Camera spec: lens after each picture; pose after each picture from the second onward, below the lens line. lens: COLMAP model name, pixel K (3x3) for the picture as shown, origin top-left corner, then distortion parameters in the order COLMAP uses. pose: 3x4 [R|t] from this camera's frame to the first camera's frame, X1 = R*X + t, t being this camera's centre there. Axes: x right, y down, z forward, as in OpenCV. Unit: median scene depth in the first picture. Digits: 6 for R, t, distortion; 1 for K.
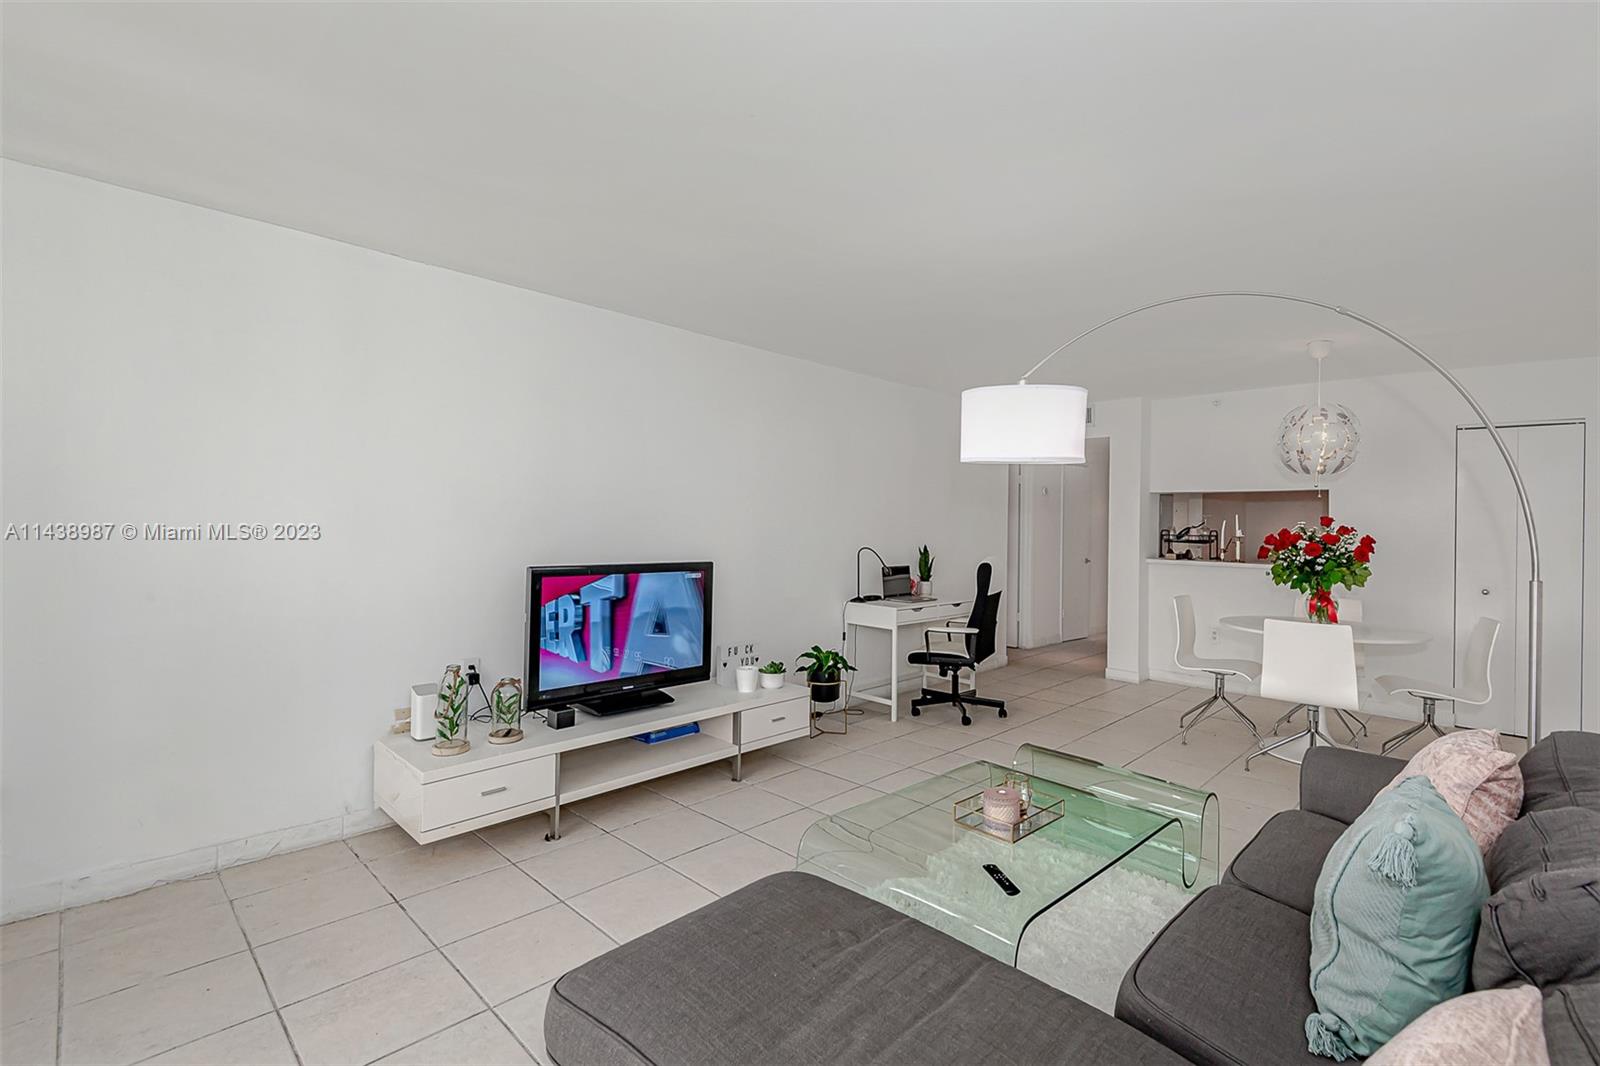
lens RADIAL K [[722.1, 0, 794.8], [0, 722.1, 524.1], [0, 0, 1]] dist [0.014177, 0.000209]
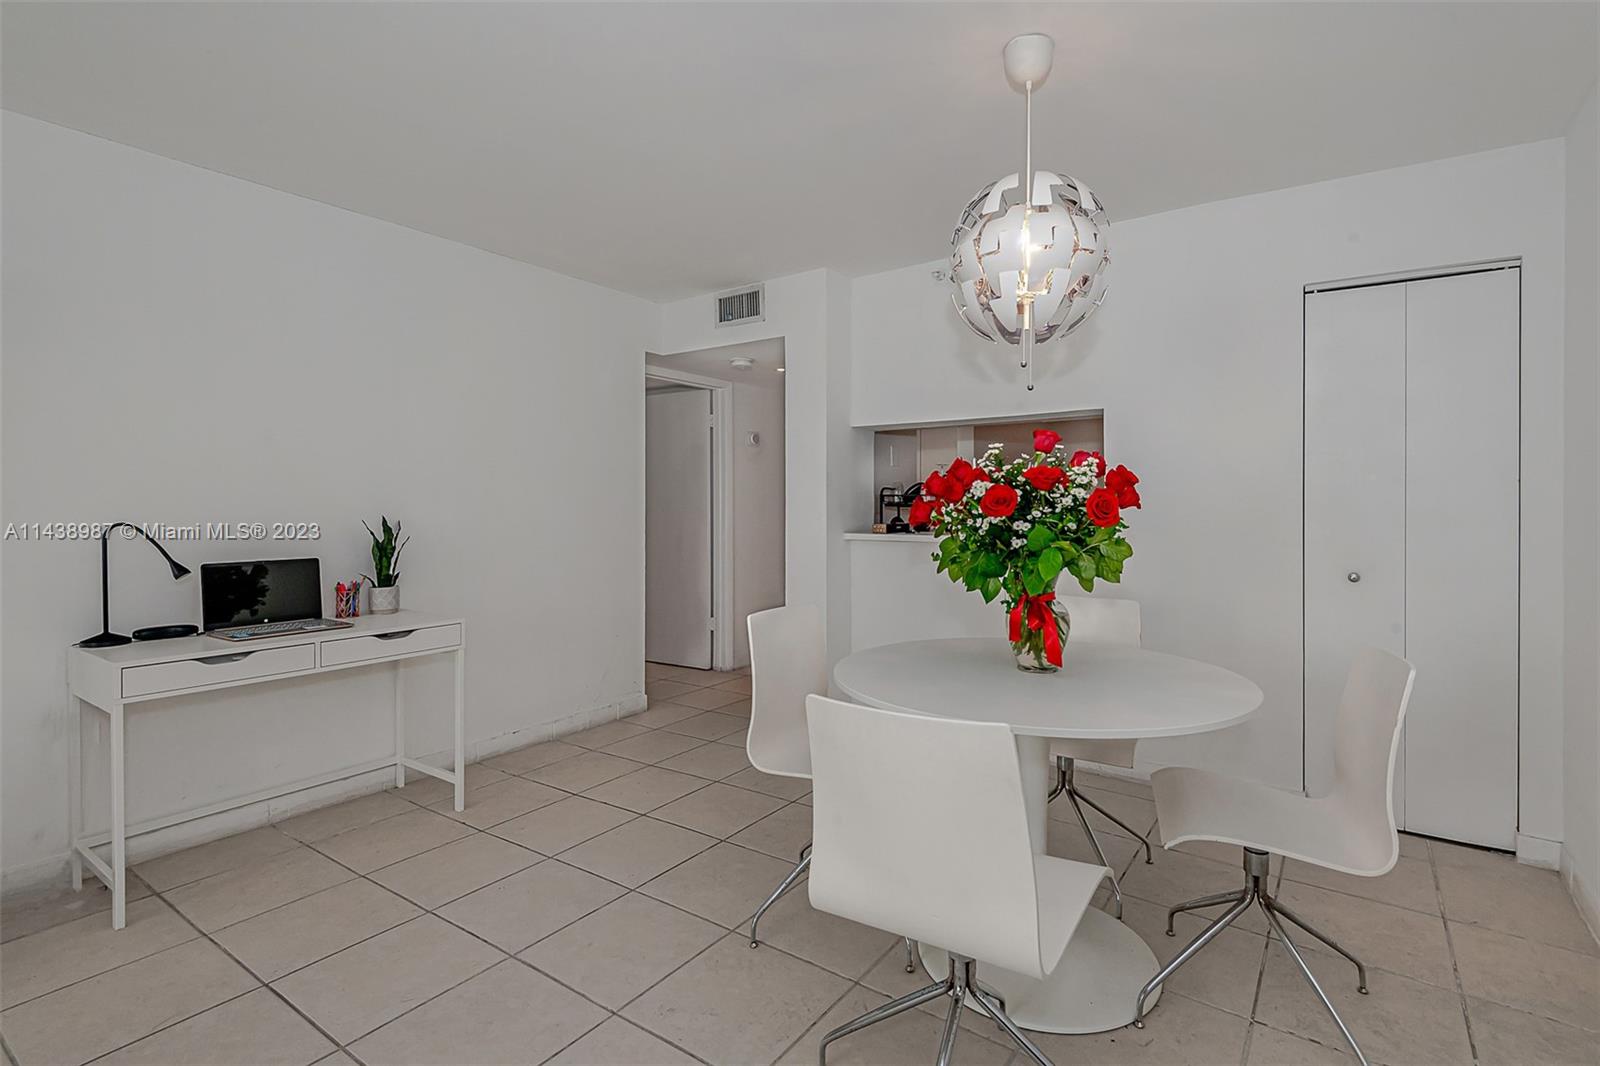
lens RADIAL K [[736.6, 0, 740.3], [0, 736.6, 519.1], [0, 0, 1]] dist [0.024600, 0.000051]
pose [[0.995243, -0.023993, 0.094421, 0.468771], [0.022390, 0.999587, 0.017997, 0.031296], [-0.094814, -0.015797, 0.995370, 0.524451]]
